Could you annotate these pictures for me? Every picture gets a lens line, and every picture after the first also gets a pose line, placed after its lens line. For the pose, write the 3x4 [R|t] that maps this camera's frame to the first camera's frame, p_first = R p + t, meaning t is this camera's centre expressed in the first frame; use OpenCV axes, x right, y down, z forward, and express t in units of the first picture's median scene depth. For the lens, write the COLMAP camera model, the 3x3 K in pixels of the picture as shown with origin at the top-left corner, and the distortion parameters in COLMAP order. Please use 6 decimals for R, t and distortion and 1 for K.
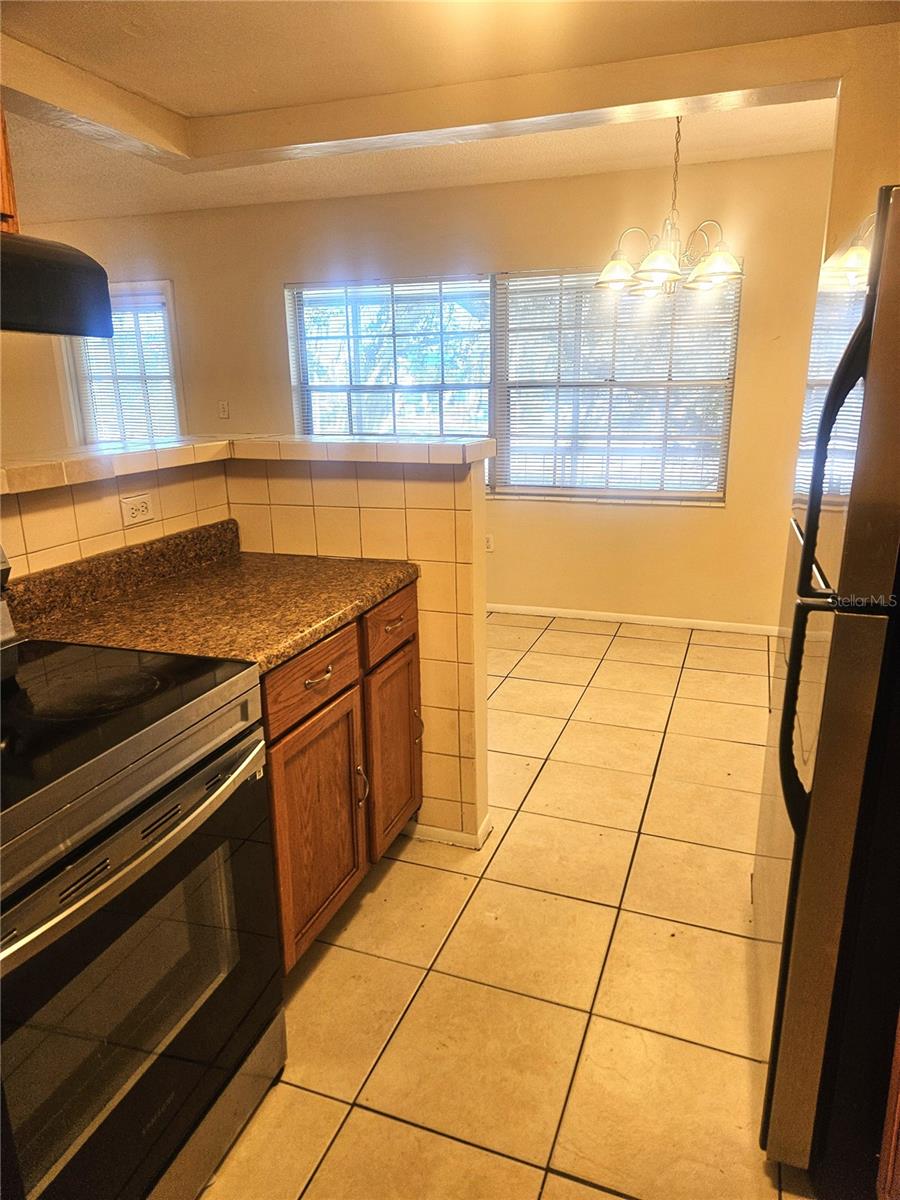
lens RADIAL K [[796.0, 0, 453.5], [0, 796.0, 599.6], [0, 0, 1]] dist [0.051956, -0.035210]
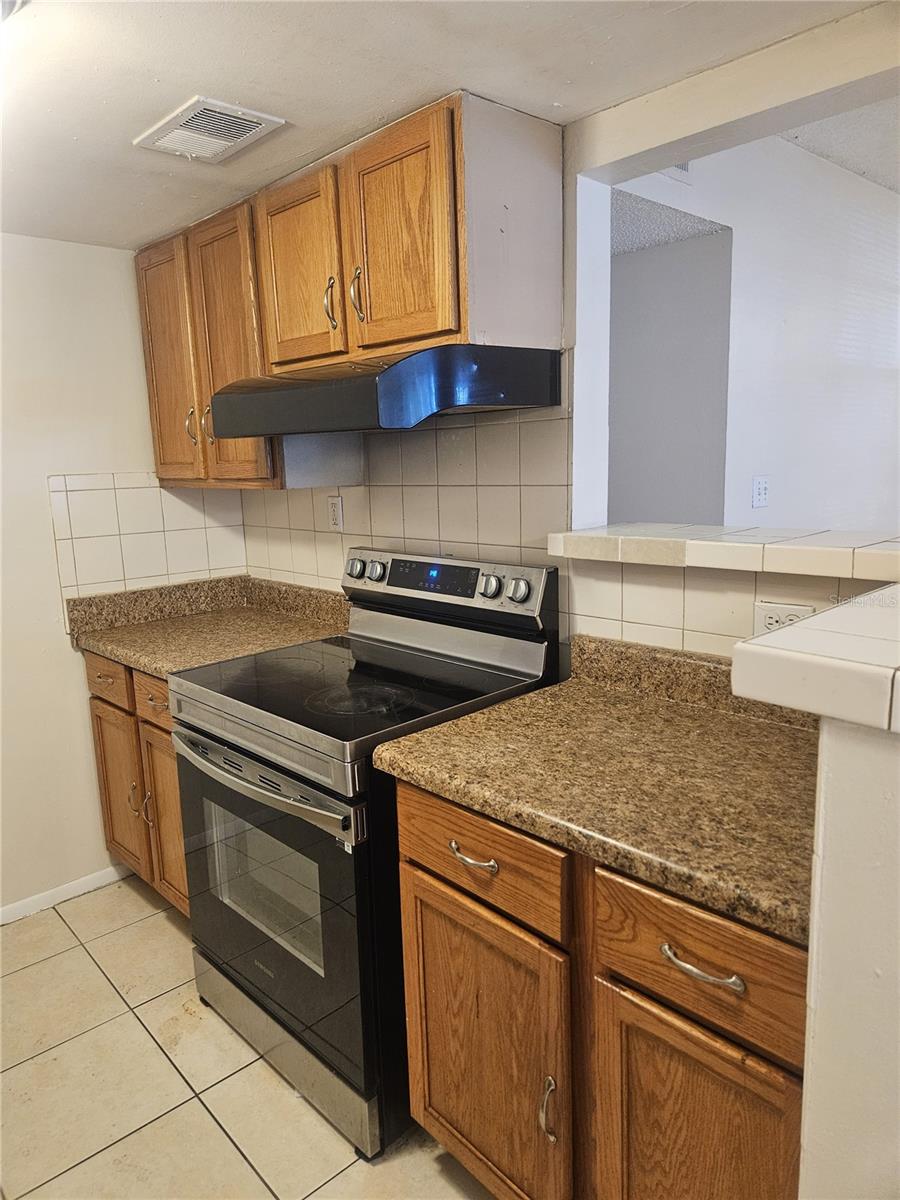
lens RADIAL K [[796.0, 0, 449.9], [0, 796.0, 608.8], [0, 0, 1]] dist [0.051956, -0.035210]
pose [[-0.447504, 0.196070, -0.872523, 0.433561], [-0.202920, 0.927957, 0.312601, -0.336291], [0.870956, 0.316943, -0.375478, 1.168977]]
